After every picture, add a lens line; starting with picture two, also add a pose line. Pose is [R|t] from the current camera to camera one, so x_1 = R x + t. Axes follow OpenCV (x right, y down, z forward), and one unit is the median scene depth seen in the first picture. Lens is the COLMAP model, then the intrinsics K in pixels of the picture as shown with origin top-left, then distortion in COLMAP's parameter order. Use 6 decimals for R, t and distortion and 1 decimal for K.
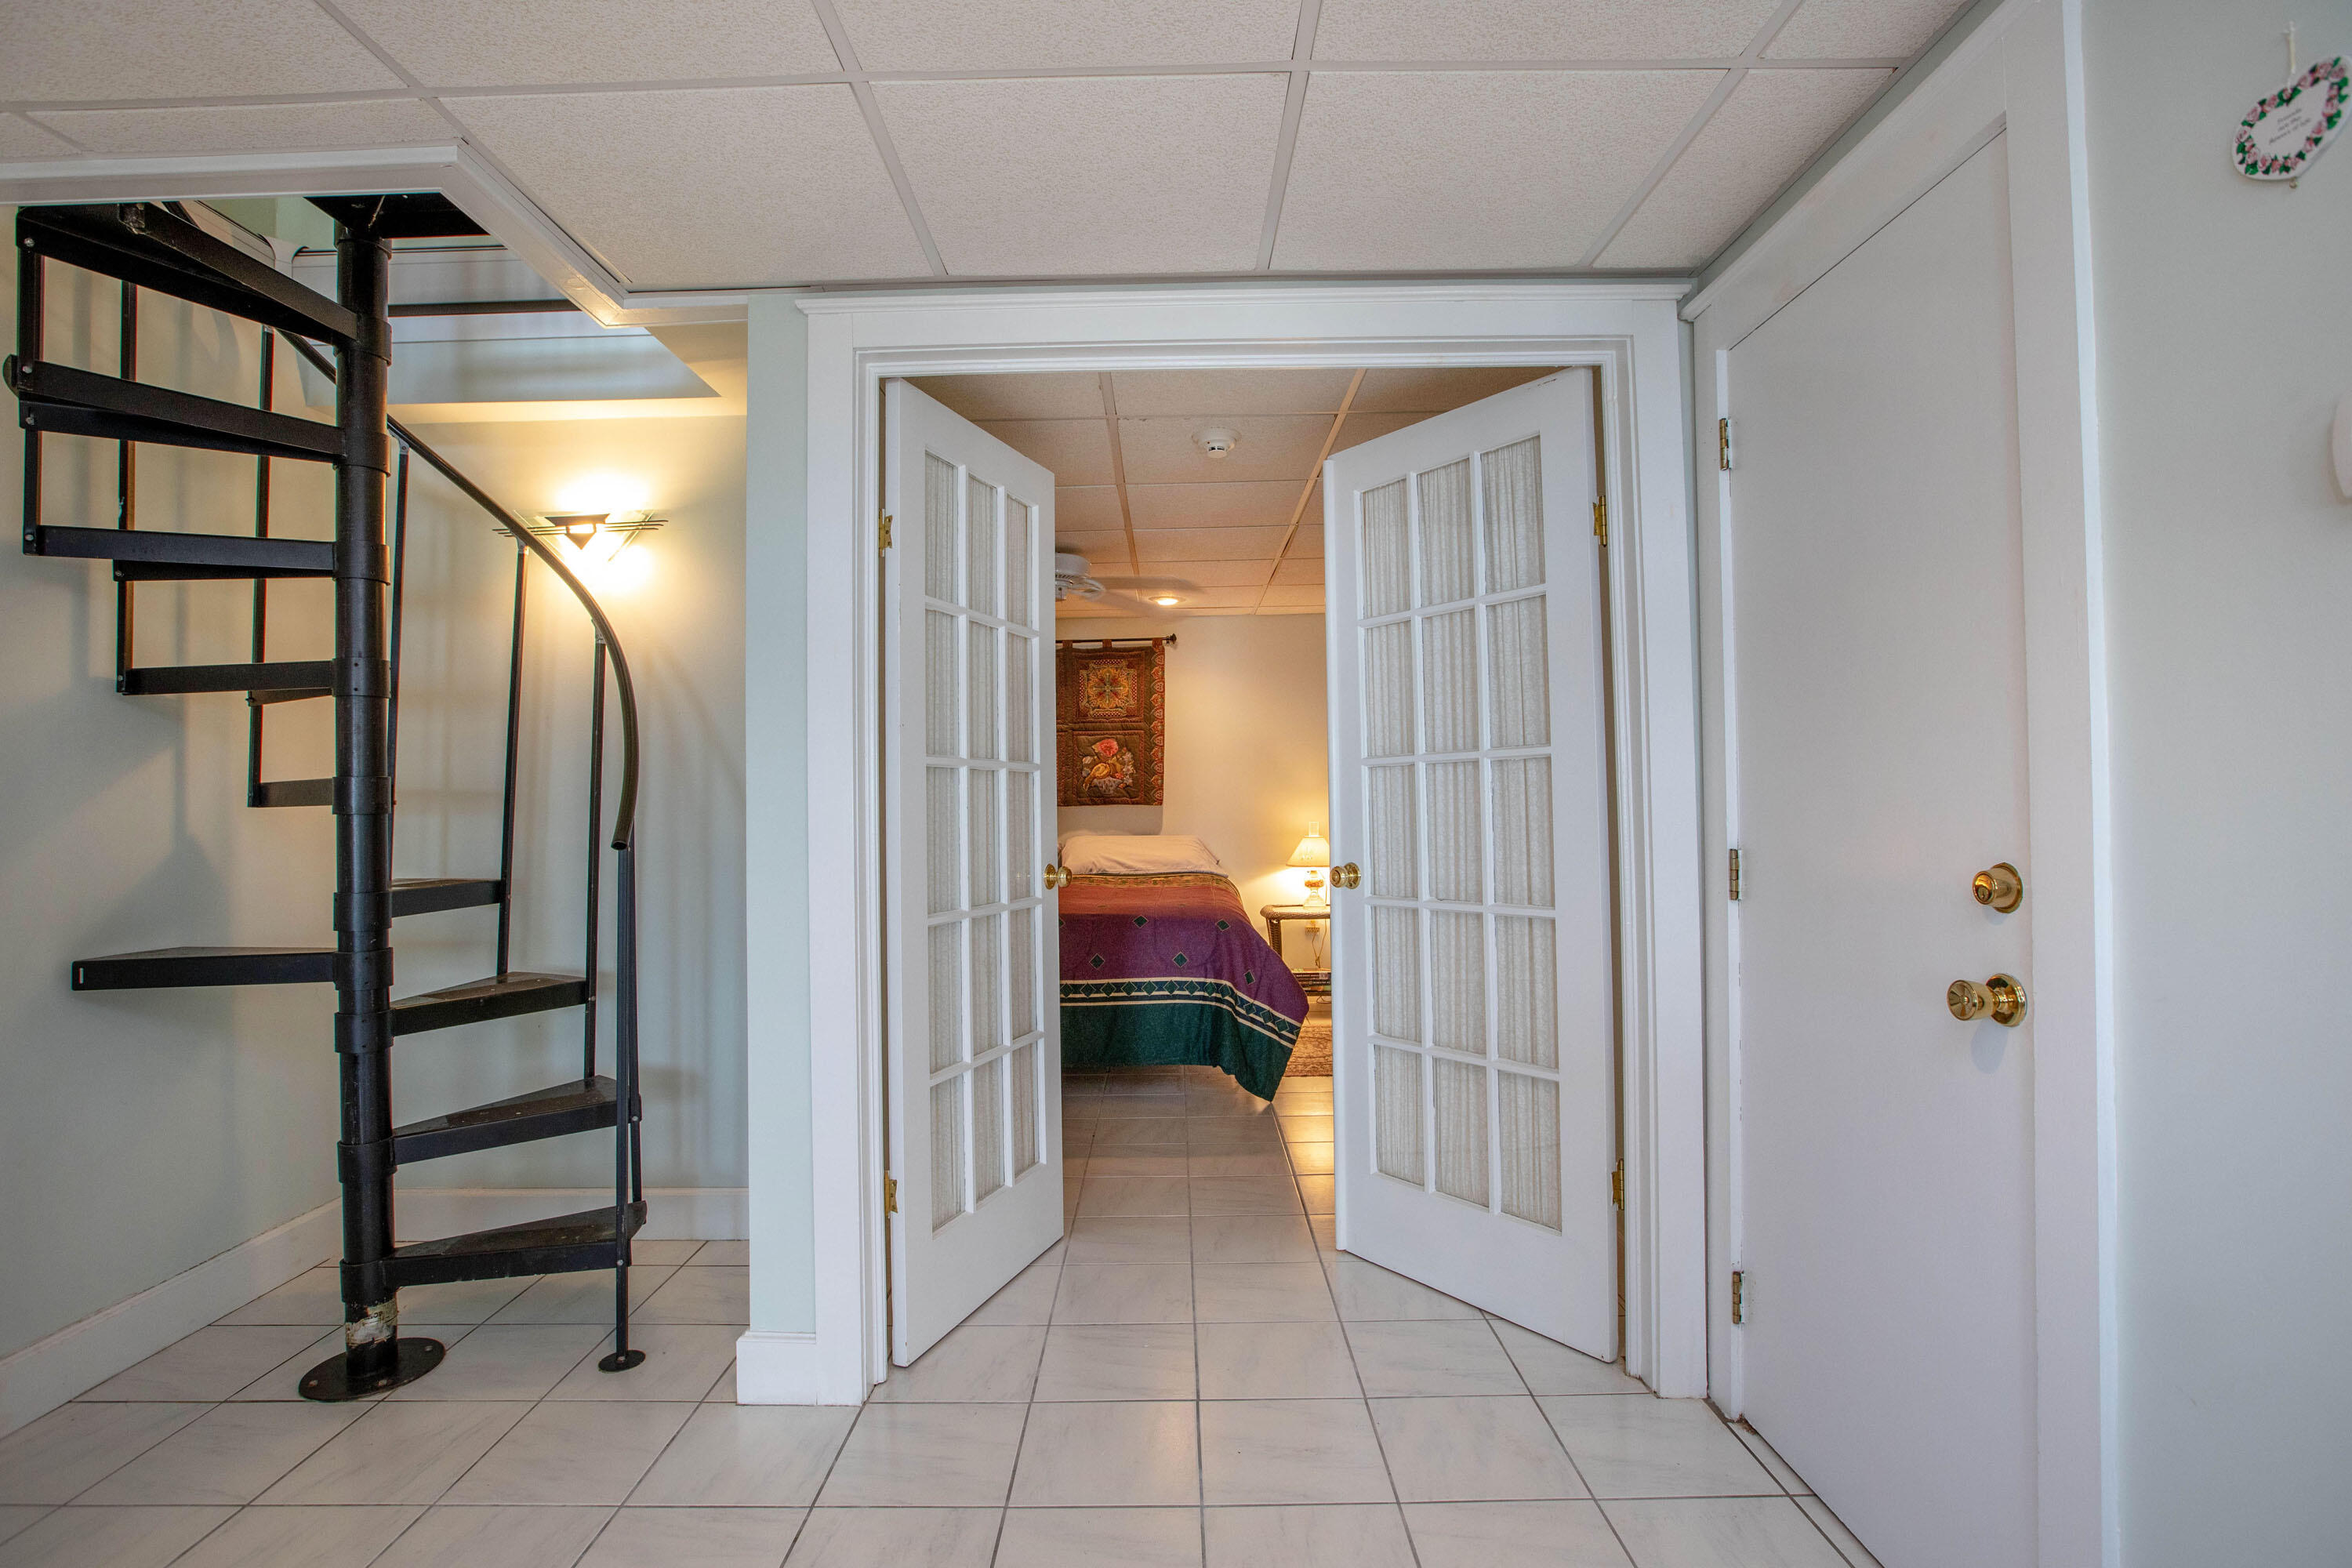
lens RADIAL K [[1098.2, 0, 1170.3], [0, 1098.2, 779.8], [0, 0, 1]] dist [-0.018100, 0.000417]
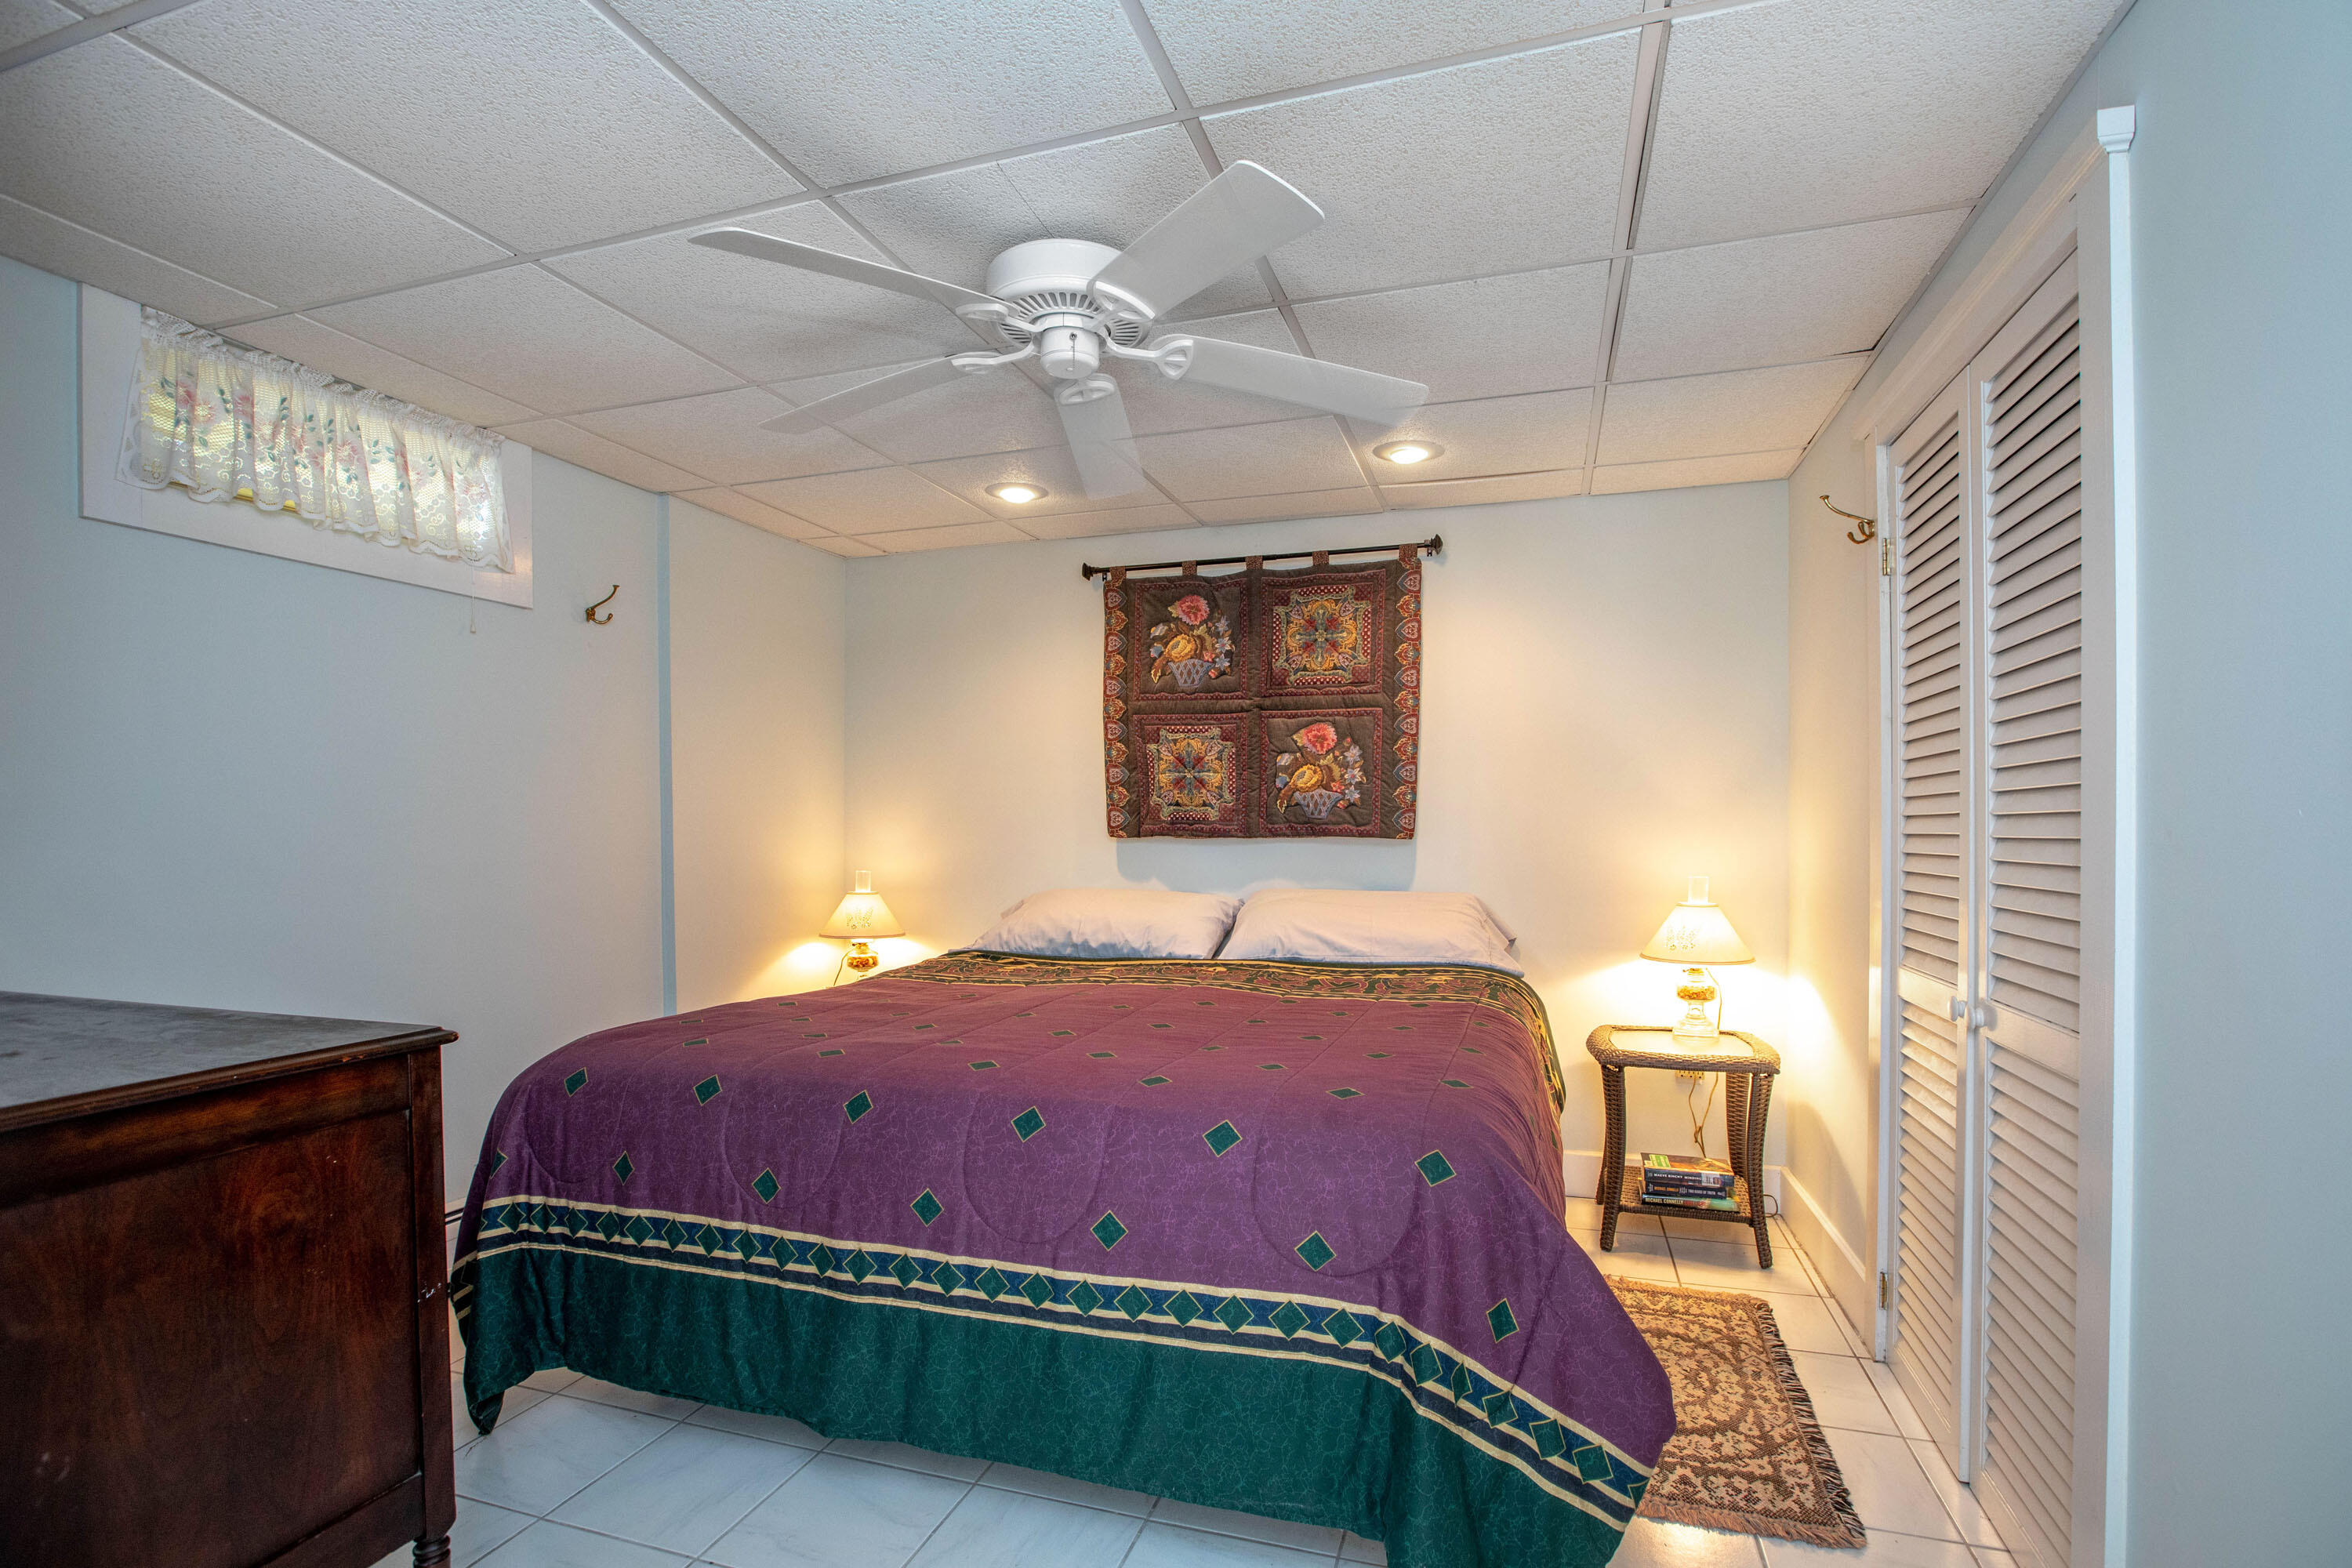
lens RADIAL K [[1098.2, 0, 1199.5], [0, 1098.2, 838.1], [0, 0, 1]] dist [-0.018100, 0.000417]
pose [[0.956493, 0.019240, -0.291121, 0.053047], [-0.010695, 0.999465, 0.030917, 0.006350], [0.291560, -0.026458, 0.956186, 0.423445]]
